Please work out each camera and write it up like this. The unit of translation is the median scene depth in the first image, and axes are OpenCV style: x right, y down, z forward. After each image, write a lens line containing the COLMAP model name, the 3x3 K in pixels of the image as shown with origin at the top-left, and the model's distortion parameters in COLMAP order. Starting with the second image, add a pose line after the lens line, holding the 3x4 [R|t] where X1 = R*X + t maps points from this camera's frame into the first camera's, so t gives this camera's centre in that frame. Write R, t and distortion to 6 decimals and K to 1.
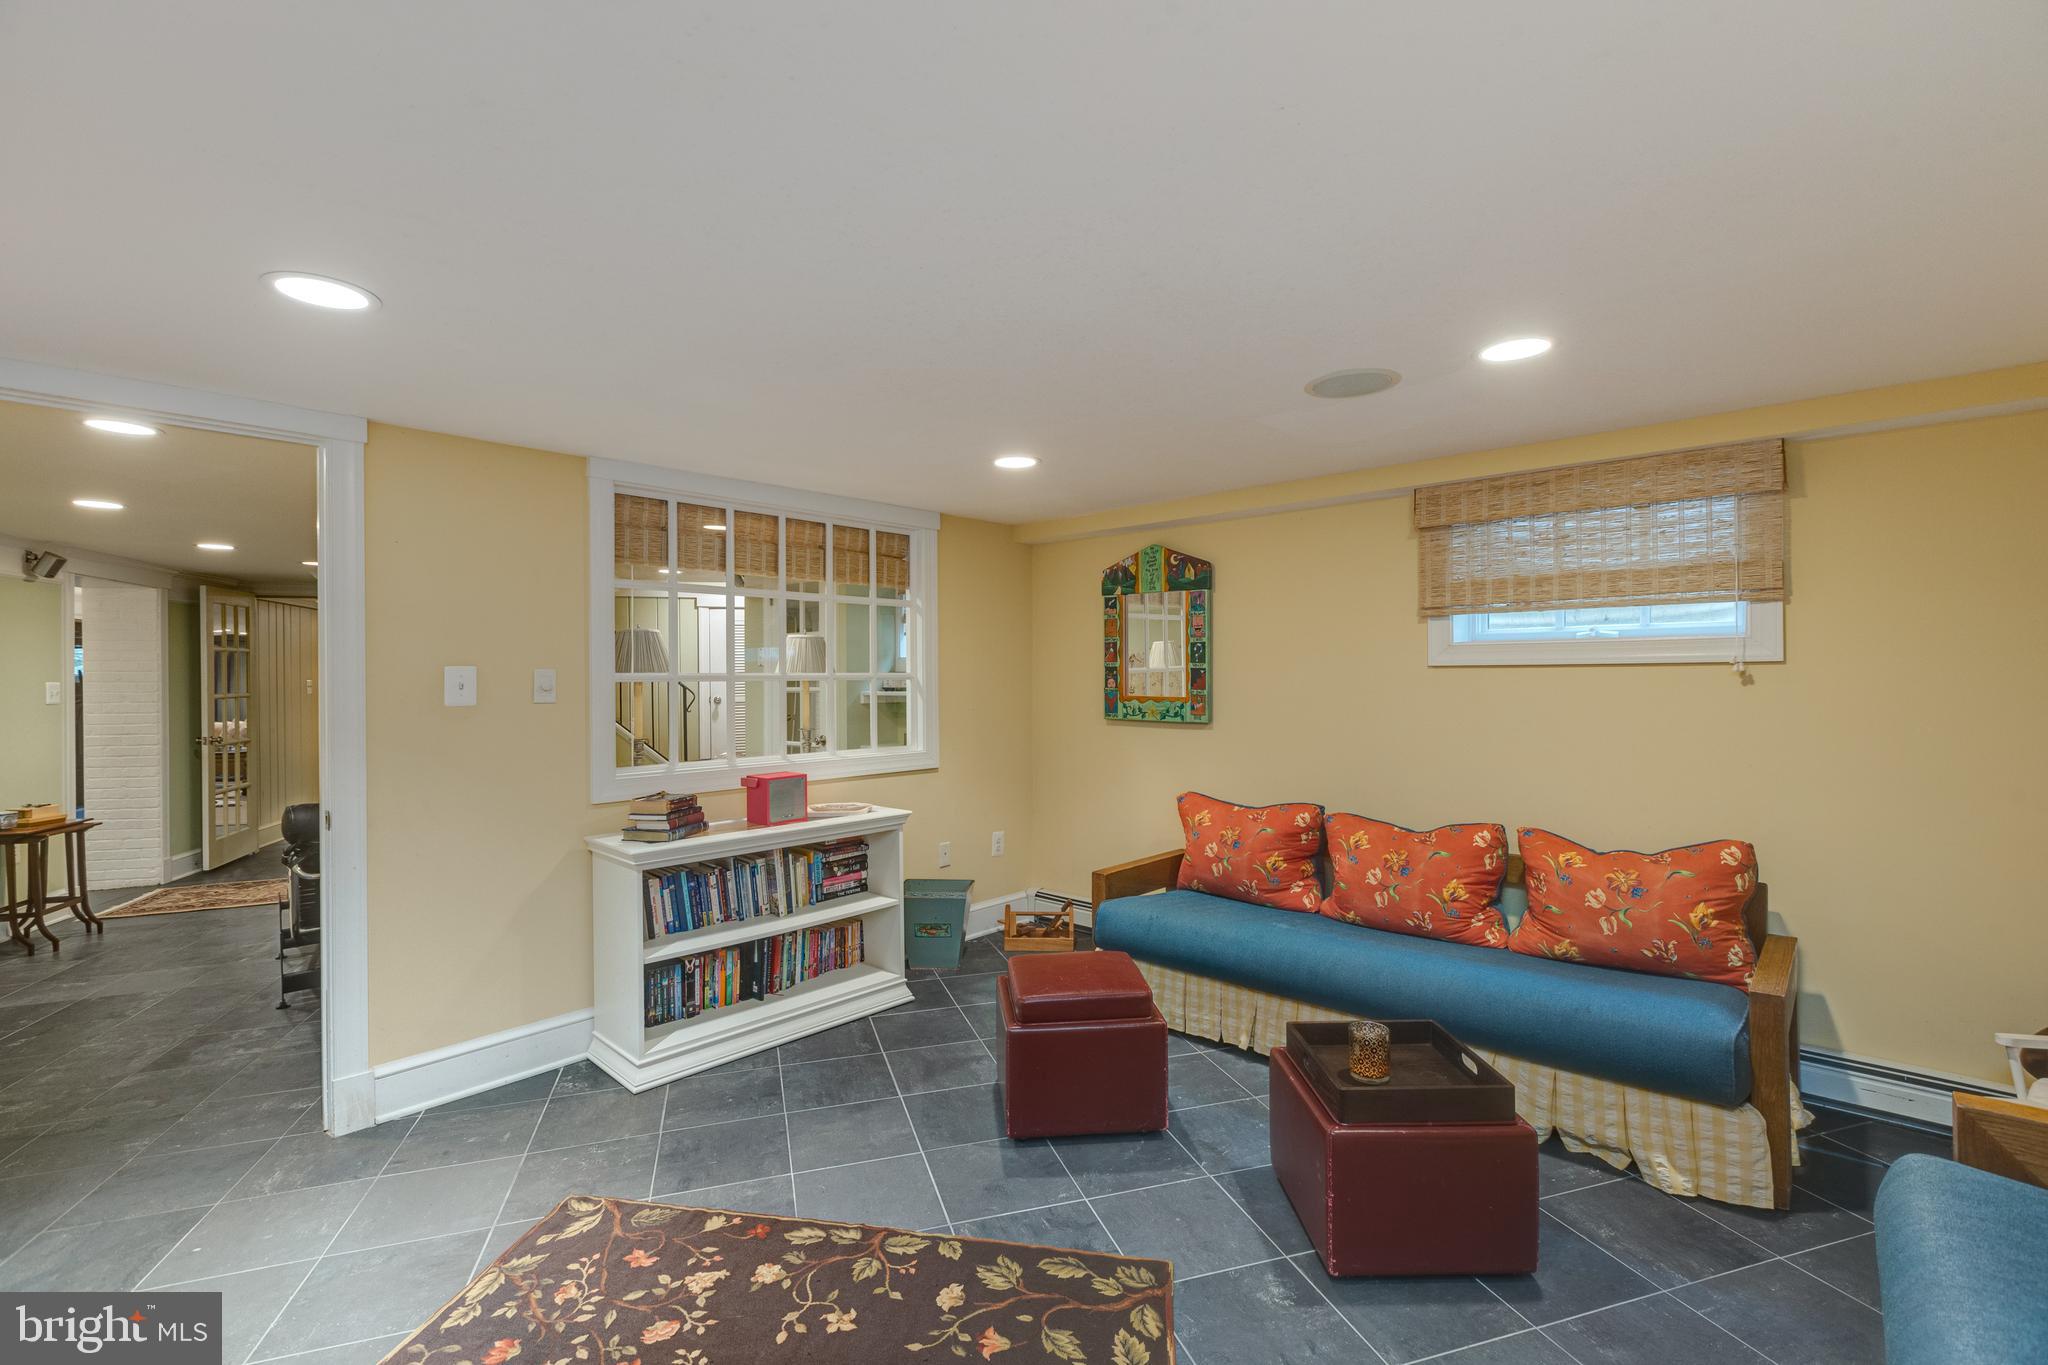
lens RADIAL K [[905.2, 0, 1024.9], [0, 905.2, 677.5], [0, 0, 1]] dist [-0.002747, 0.000302]
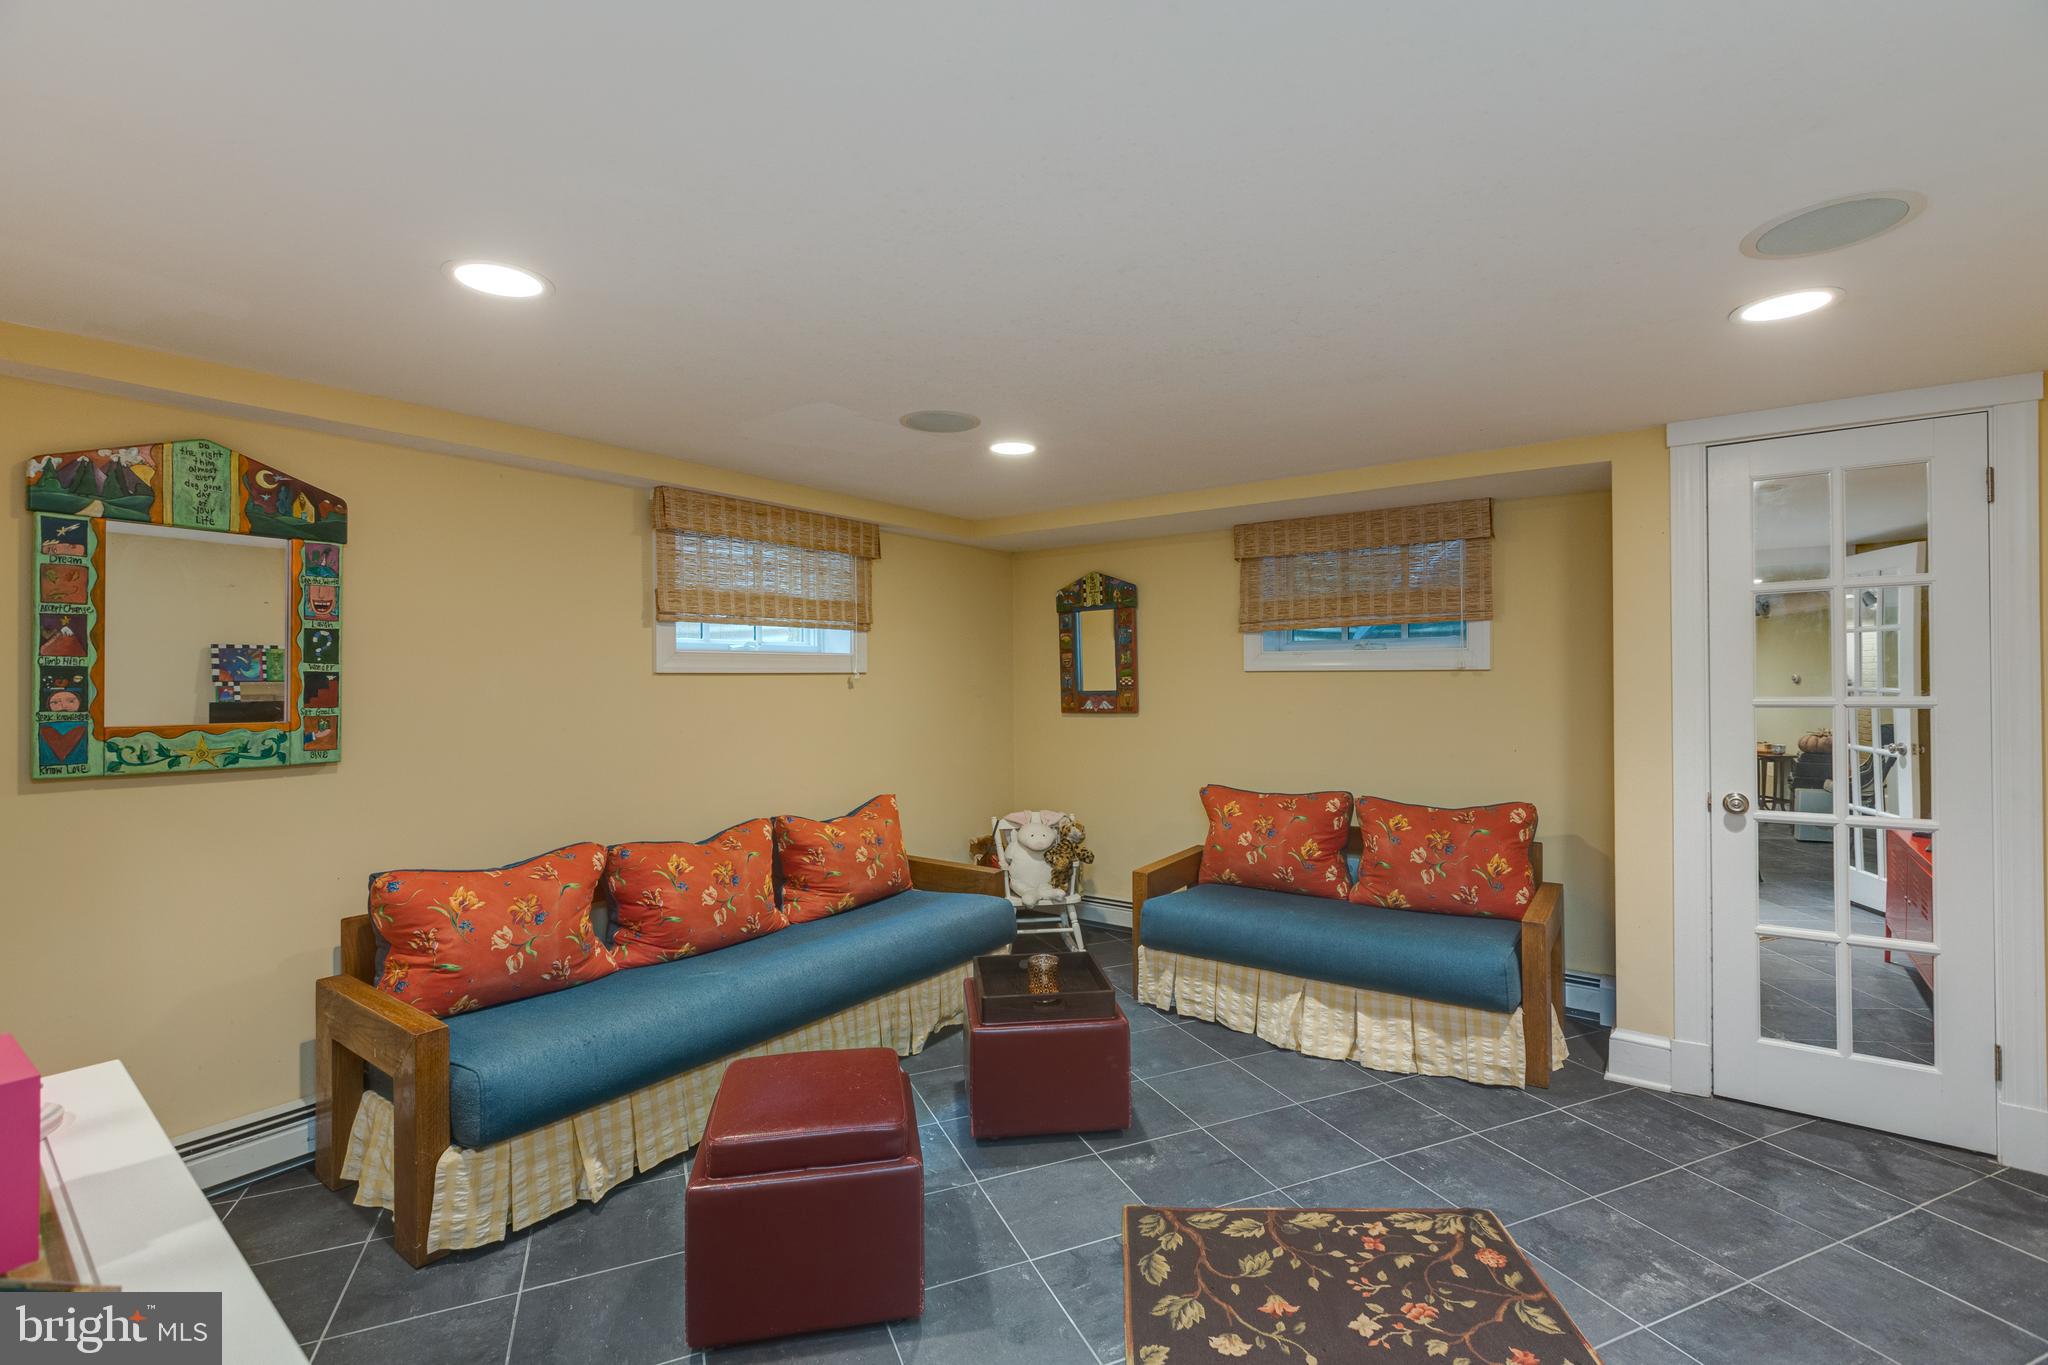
lens RADIAL K [[905.2, 0, 1031.5], [0, 905.2, 677.3], [0, 0, 1]] dist [-0.002747, 0.000302]
pose [[-0.102935, 0.003811, 0.994681, -0.630509], [0.005840, 0.999978, -0.003227, -0.002851], [-0.994671, 0.005477, -0.102955, 0.821900]]
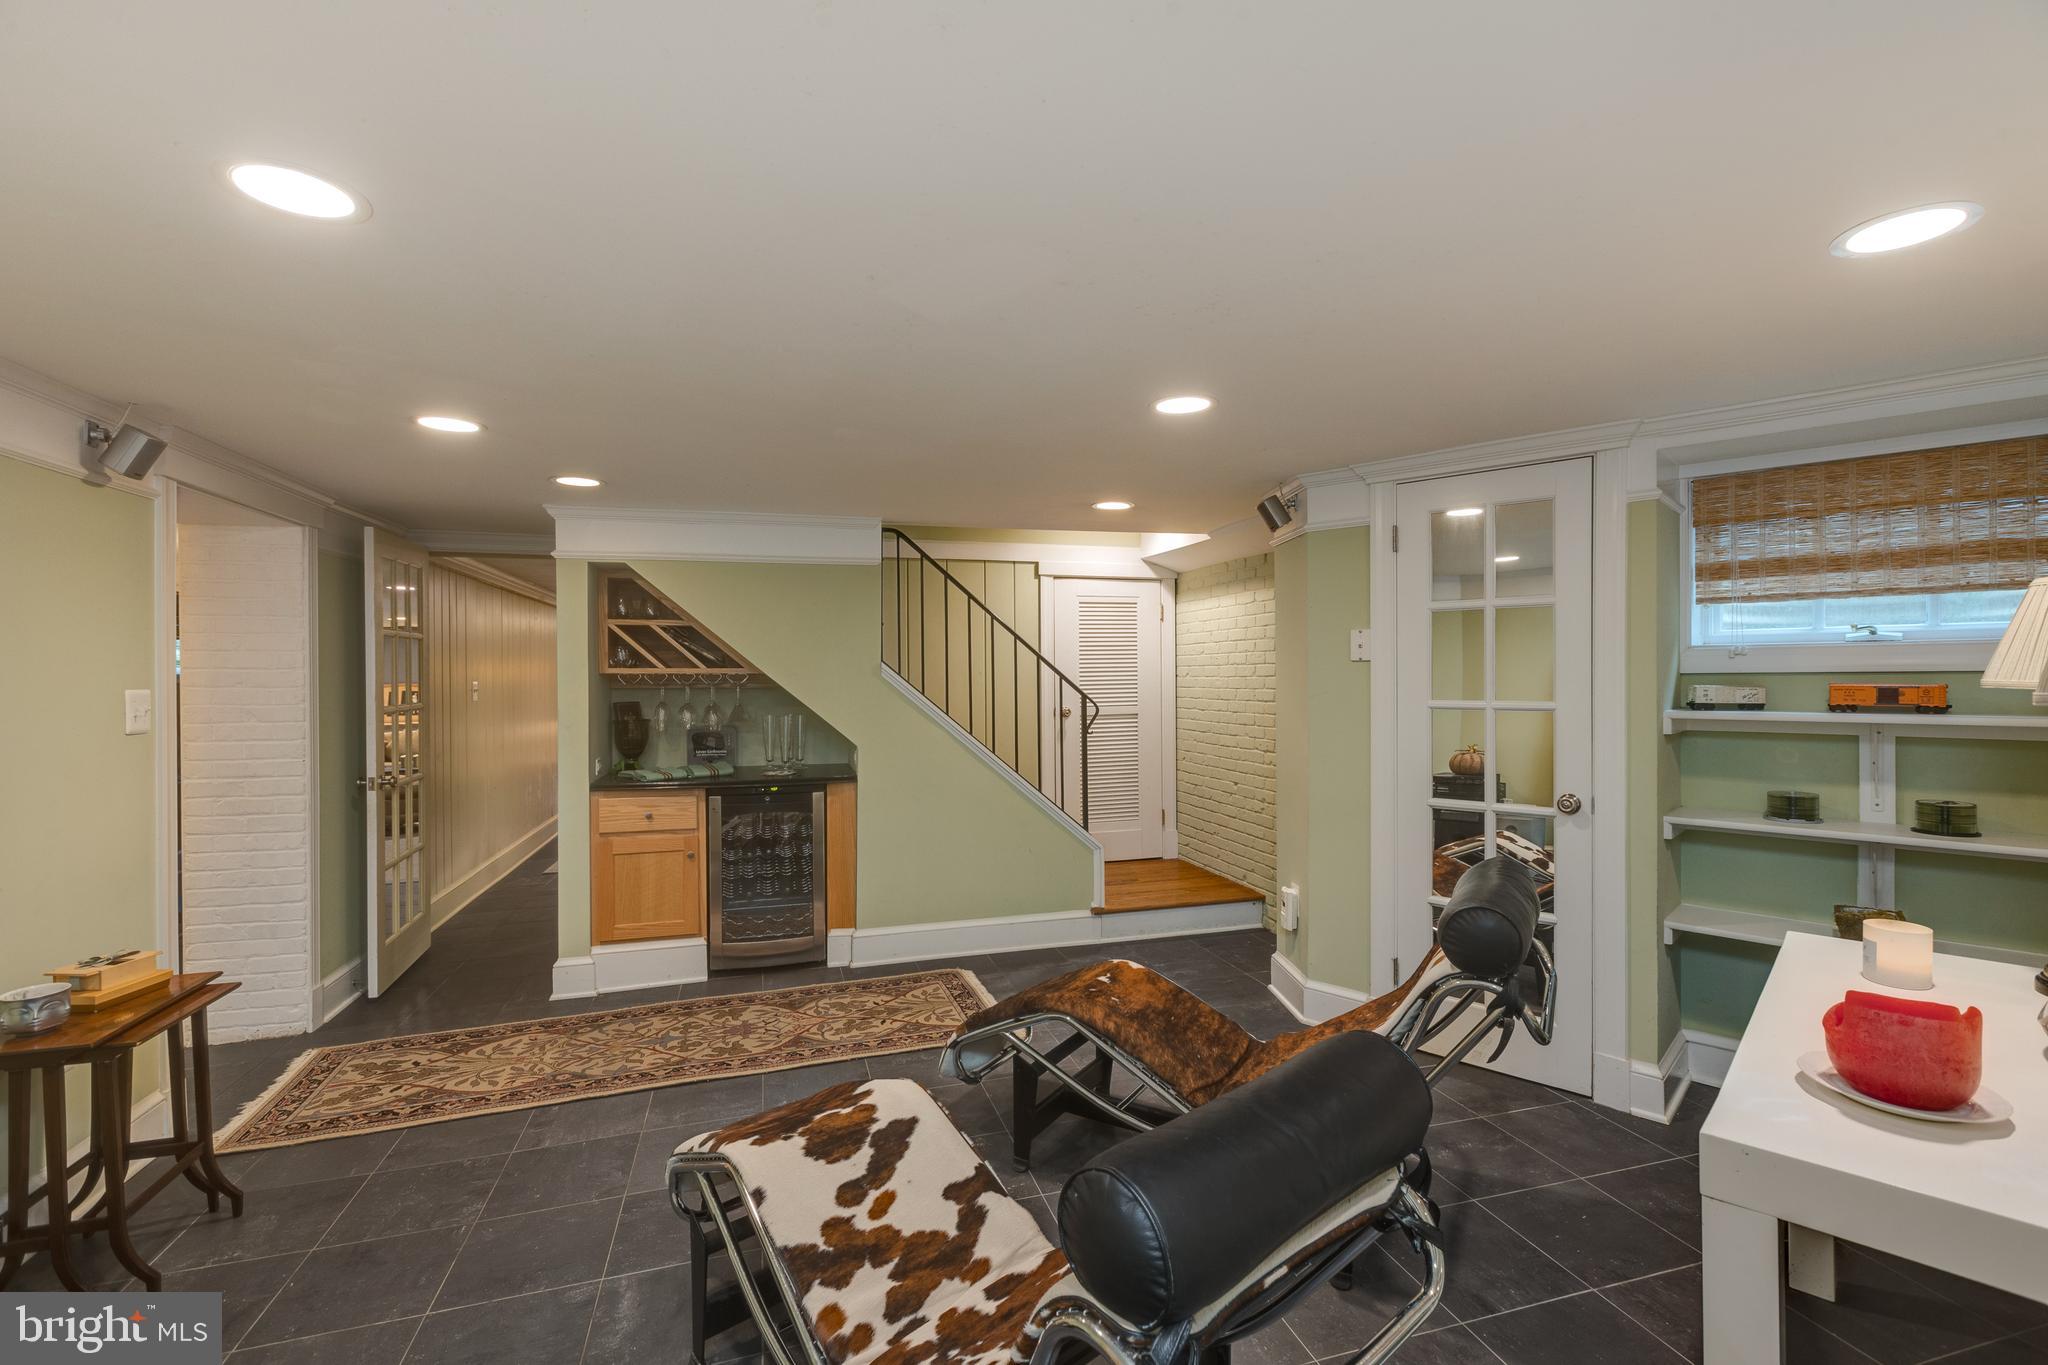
lens RADIAL K [[905.2, 0, 1031.6], [0, 905.2, 676.0], [0, 0, 1]] dist [-0.002747, 0.000302]
pose [[0.999576, 0.002447, -0.029029, -0.163759], [-0.002380, 0.999994, 0.002368, -0.001853], [0.029034, -0.002298, 0.999576, 0.148222]]
